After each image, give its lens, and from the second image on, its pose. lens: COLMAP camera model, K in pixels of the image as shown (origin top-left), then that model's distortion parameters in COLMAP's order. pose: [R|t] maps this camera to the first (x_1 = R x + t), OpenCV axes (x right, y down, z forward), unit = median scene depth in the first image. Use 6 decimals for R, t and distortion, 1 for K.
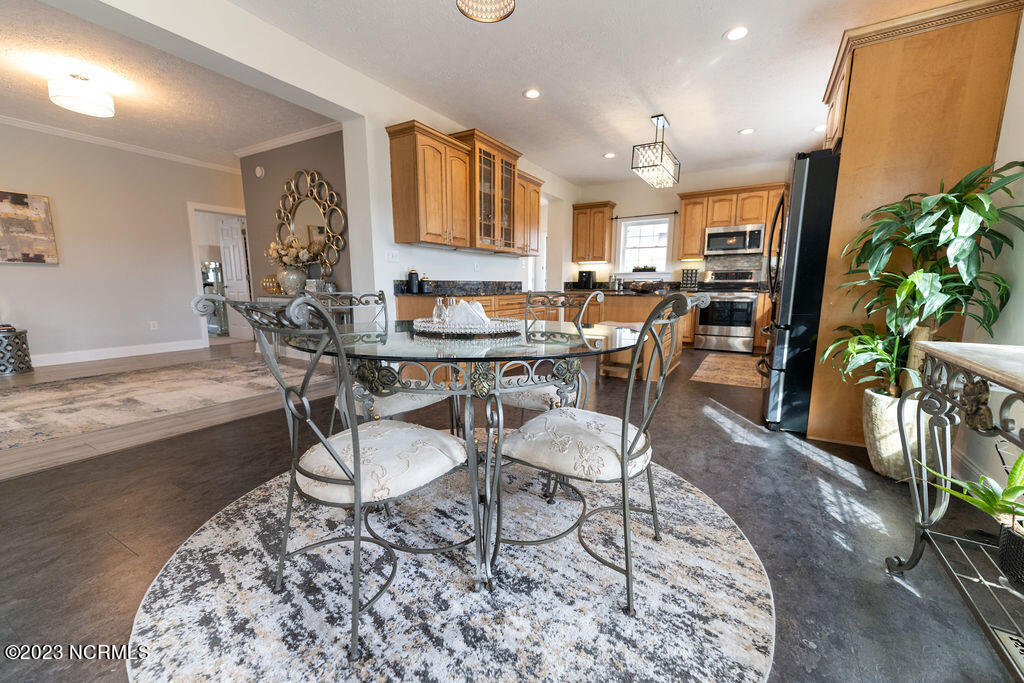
lens RADIAL K [[406.2, 0, 514.5], [0, 406.2, 352.5], [0, 0, 1]] dist [0.017902, -0.002076]
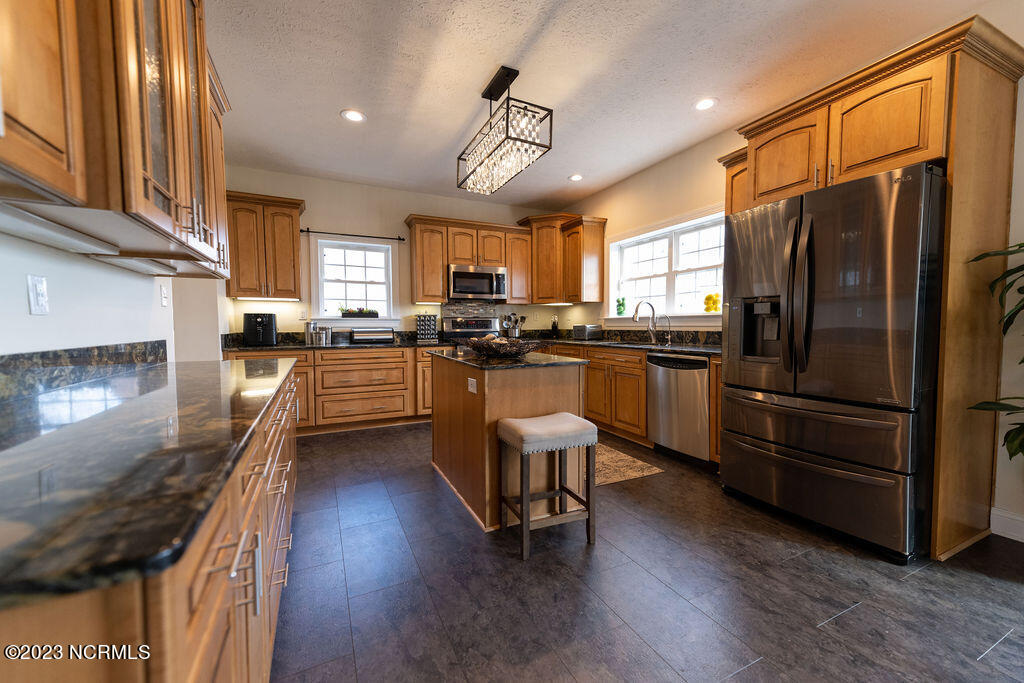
lens RADIAL K [[406.2, 0, 515.7], [0, 406.2, 346.5], [0, 0, 1]] dist [0.017902, -0.002076]
pose [[0.555619, -0.044208, 0.830261, -0.118642], [0.142456, 0.988881, -0.042679, -0.100654], [-0.819142, 0.141989, 0.555738, 0.499992]]
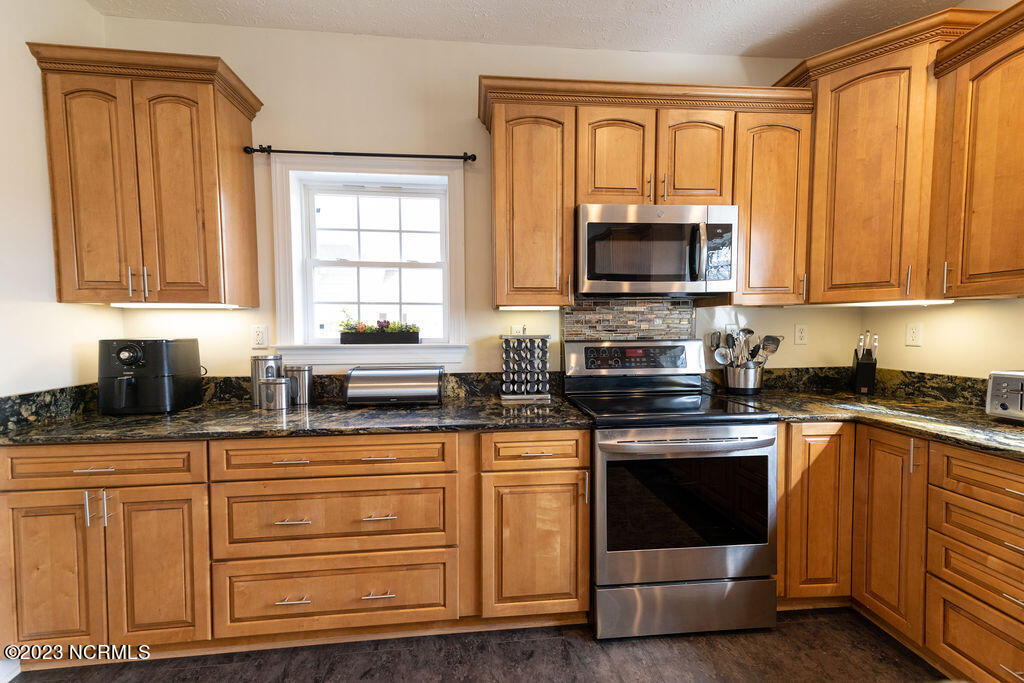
lens RADIAL K [[406.2, 0, 512.8], [0, 406.2, 347.7], [0, 0, 1]] dist [0.017902, -0.002076]
pose [[0.813674, -0.032727, 0.580400, 0.262345], [0.100455, 0.991310, -0.084933, -0.187081], [-0.572576, 0.127412, 0.809891, 0.826928]]
